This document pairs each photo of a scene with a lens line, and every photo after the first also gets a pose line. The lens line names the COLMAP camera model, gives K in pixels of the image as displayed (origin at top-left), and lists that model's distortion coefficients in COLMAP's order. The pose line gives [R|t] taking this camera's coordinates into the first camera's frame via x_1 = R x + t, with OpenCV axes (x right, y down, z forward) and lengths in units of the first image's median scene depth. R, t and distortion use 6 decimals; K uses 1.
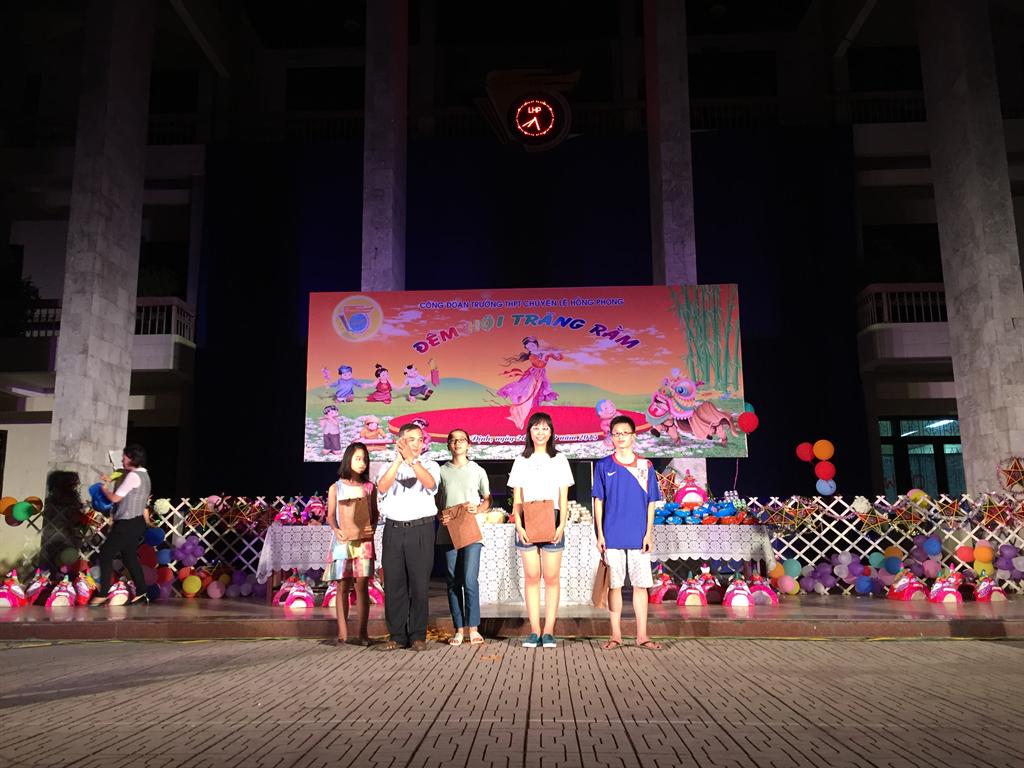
lens RADIAL K [[870.9, 0, 508.9], [0, 870.9, 379.5], [0, 0, 1]] dist [0.079719, -0.086718]
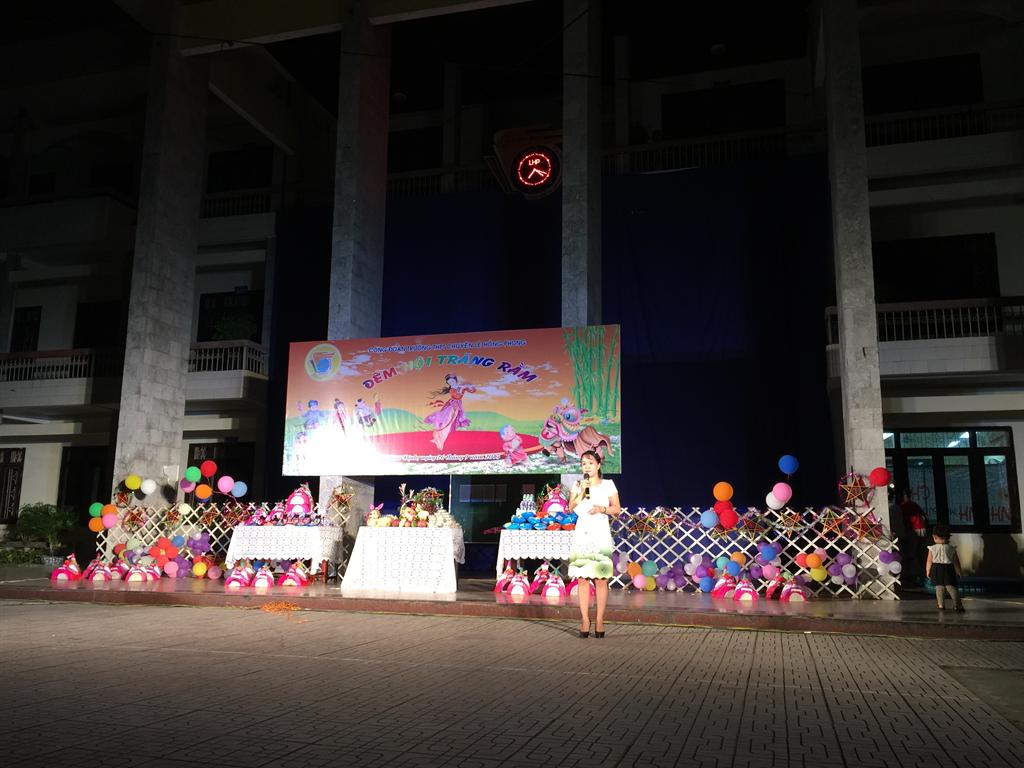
lens RADIAL K [[870.9, 0, 508.9], [0, 870.9, 379.5], [0, 0, 1]] dist [0.079719, -0.086718]
pose [[0.970503, -0.022653, -0.240021, 0.394206], [0.022813, 0.999738, -0.002114, -0.036473], [0.240006, -0.003424, 0.970765, -0.163822]]
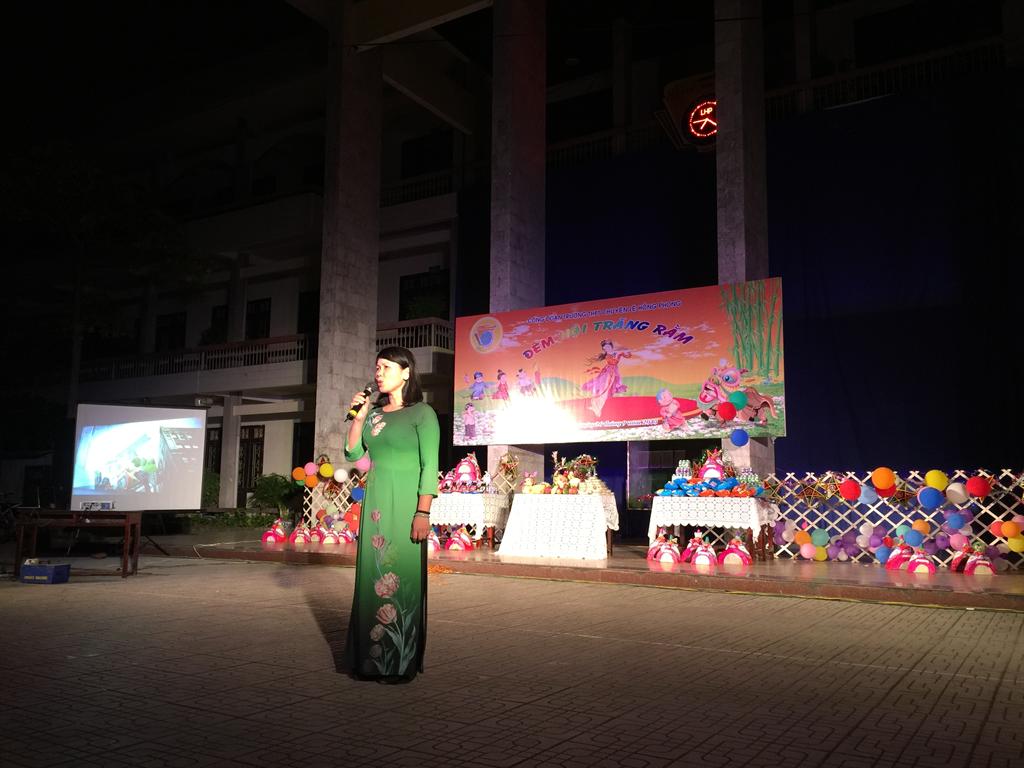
lens RADIAL K [[870.9, 0, 508.9], [0, 870.9, 379.5], [0, 0, 1]] dist [0.079719, -0.086718]
pose [[0.872527, -0.052272, -0.485762, 0.487792], [0.072528, 0.997102, 0.022978, -0.031700], [0.483153, -0.055280, 0.873789, -0.121355]]
